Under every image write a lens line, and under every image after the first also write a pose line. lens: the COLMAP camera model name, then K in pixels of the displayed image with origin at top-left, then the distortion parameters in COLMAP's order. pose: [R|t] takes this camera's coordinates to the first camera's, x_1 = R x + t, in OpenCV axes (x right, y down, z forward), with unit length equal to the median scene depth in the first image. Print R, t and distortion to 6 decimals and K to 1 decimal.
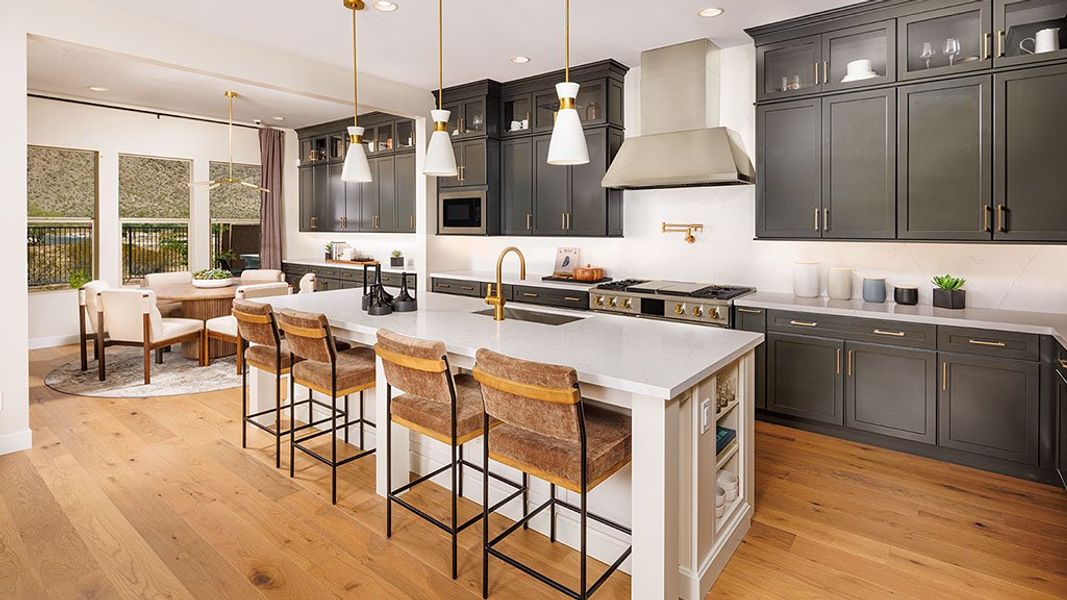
lens RADIAL K [[525.1, 0, 532.1], [0, 525.1, 277.3], [0, 0, 1]] dist [-0.000314, 0.000243]
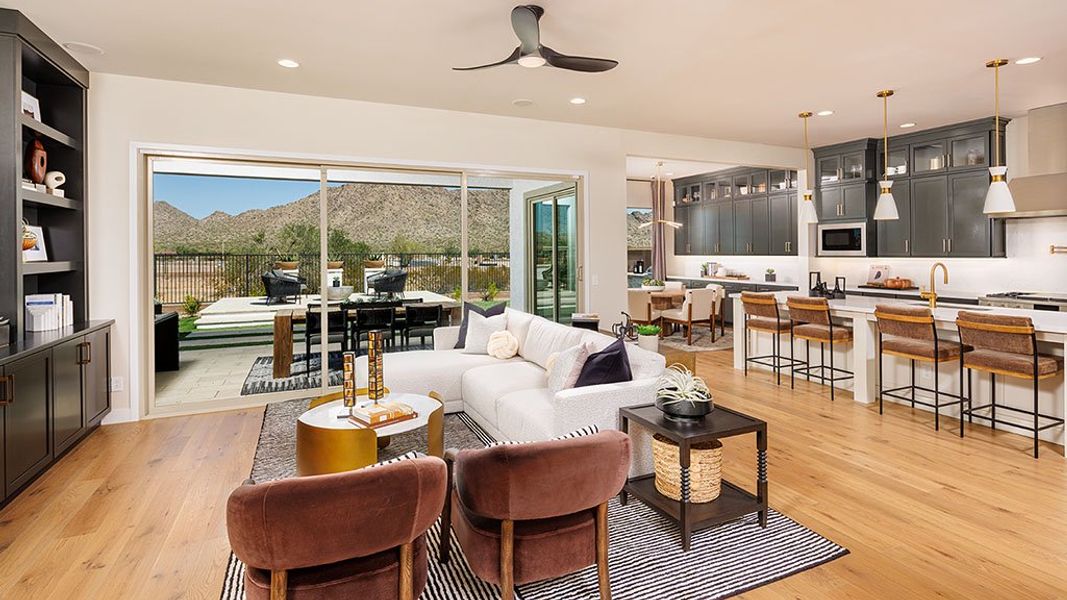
lens RADIAL K [[525.1, 0, 532.1], [0, 525.1, 277.3], [0, 0, 1]] dist [-0.000314, 0.000243]
pose [[0.884691, 0.013459, -0.465984, -0.177053], [-0.034419, 0.998741, -0.036499, 0.039449], [0.464906, 0.048329, 0.884040, -0.448571]]
